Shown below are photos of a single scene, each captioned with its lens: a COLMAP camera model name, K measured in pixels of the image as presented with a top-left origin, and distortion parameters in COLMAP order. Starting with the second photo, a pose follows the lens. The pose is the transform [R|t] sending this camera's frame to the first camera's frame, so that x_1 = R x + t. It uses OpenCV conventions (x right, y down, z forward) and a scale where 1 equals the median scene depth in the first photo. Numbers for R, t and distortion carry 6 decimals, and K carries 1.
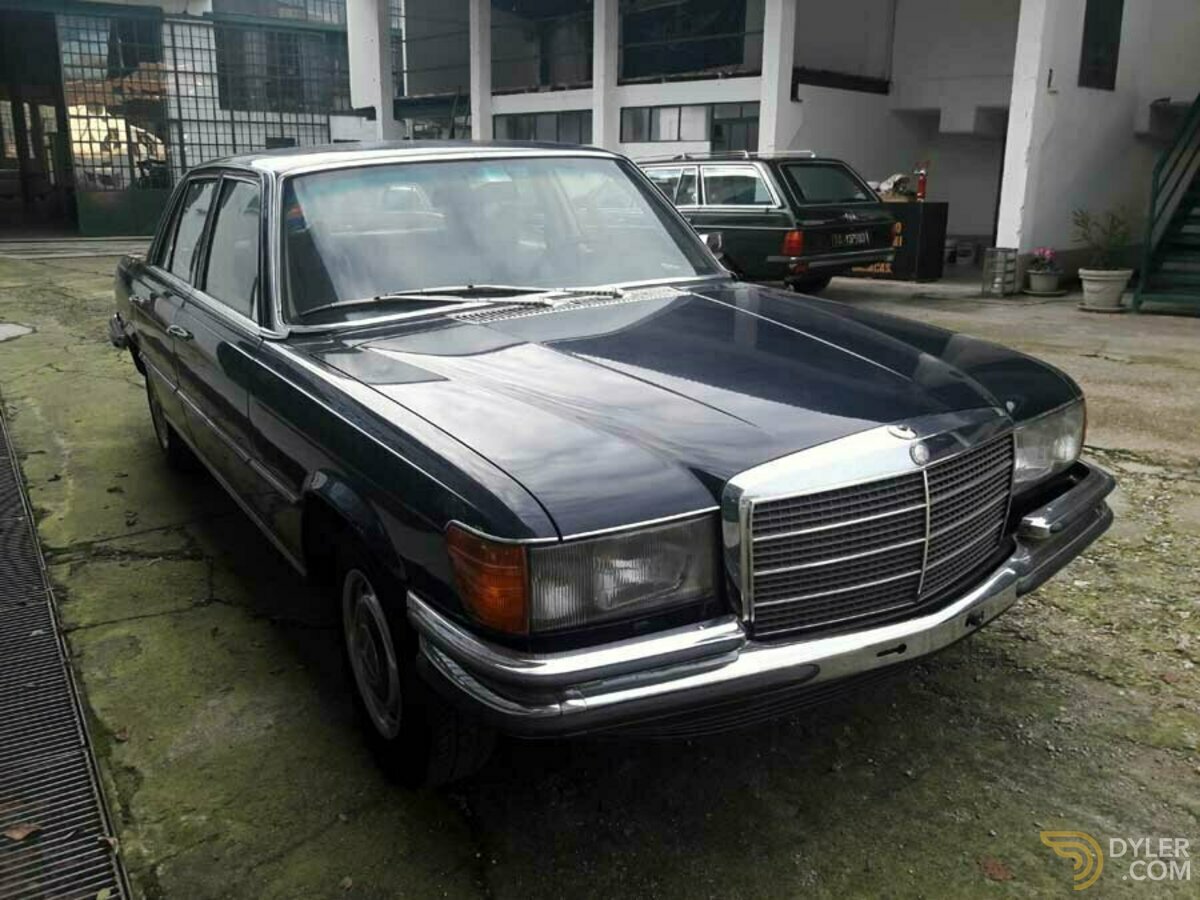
lens RADIAL K [[1022.1, 0, 594.4], [0, 1022.1, 445.7], [0, 0, 1]] dist [-0.004540, 0.007526]
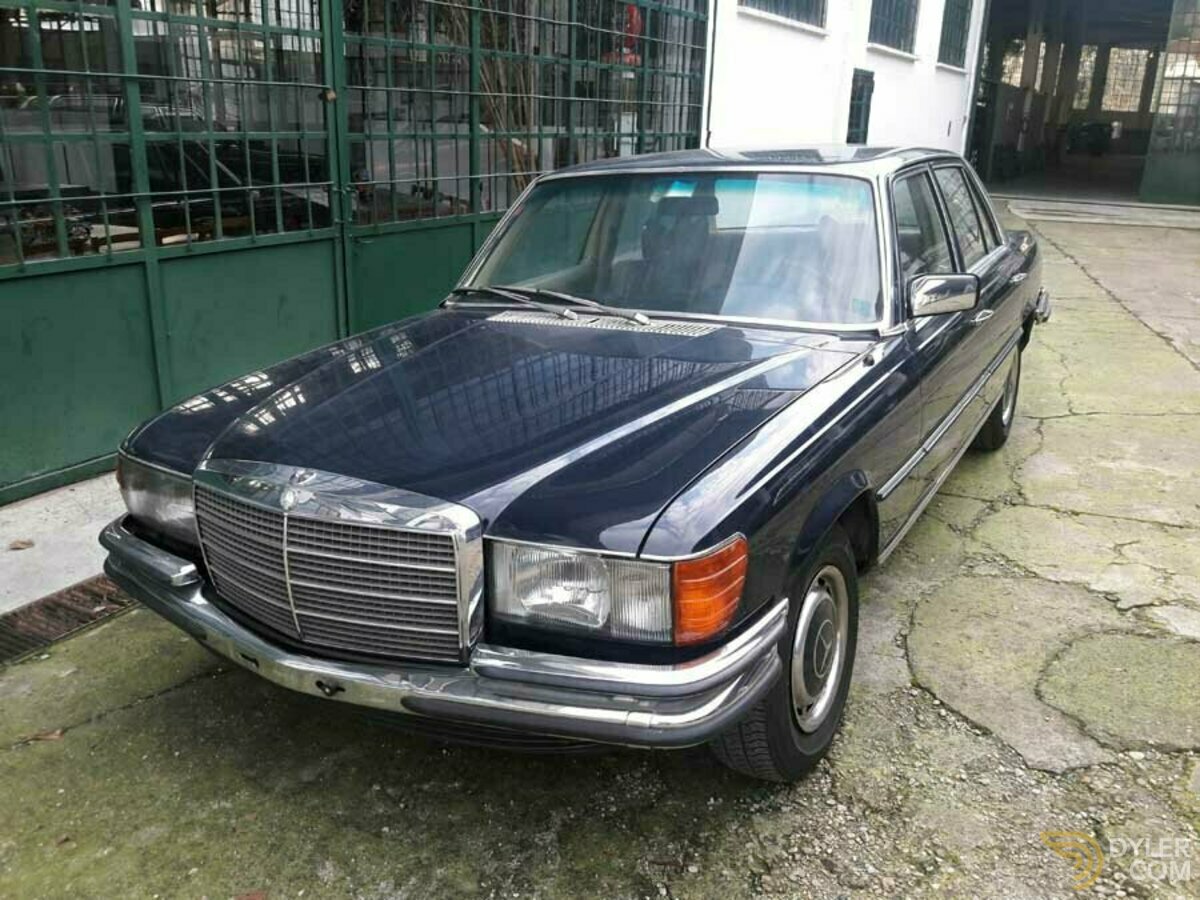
lens RADIAL K [[1000.8, 0, 584.2], [0, 1000.8, 451.6], [0, 0, 1]] dist [0.113229, -0.179423]
pose [[0.469738, 0.286448, -0.835041, 0.128375], [-0.243226, 0.951279, 0.189499, -0.030186], [0.848638, 0.114089, 0.516524, 0.070361]]
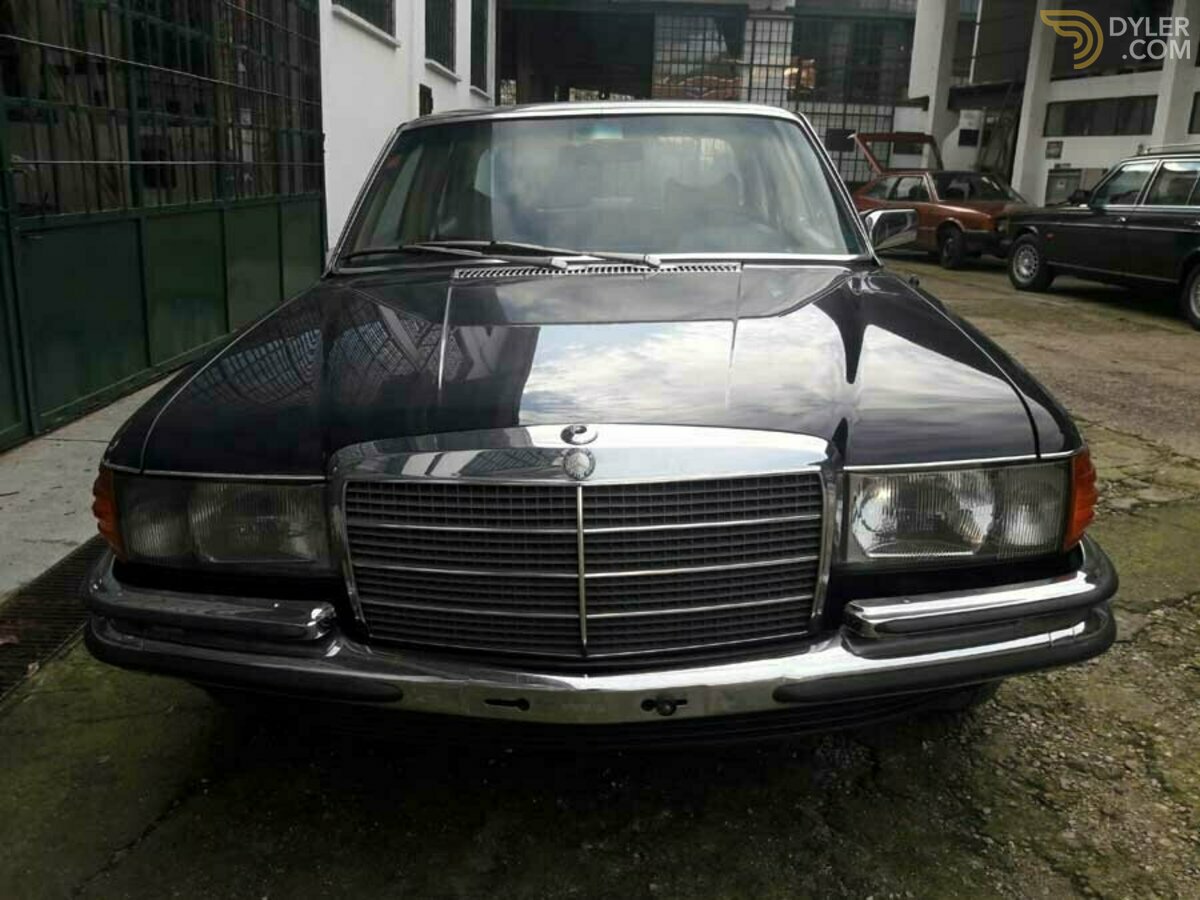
lens RADIAL K [[1022.1, 0, 594.4], [0, 1022.1, 445.7], [0, 0, 1]] dist [-0.004540, 0.007526]
pose [[0.838912, 0.167192, -0.517951, 0.070660], [-0.165817, 0.984921, 0.049358, -0.004463], [0.518393, 0.044478, 0.853985, 0.034251]]
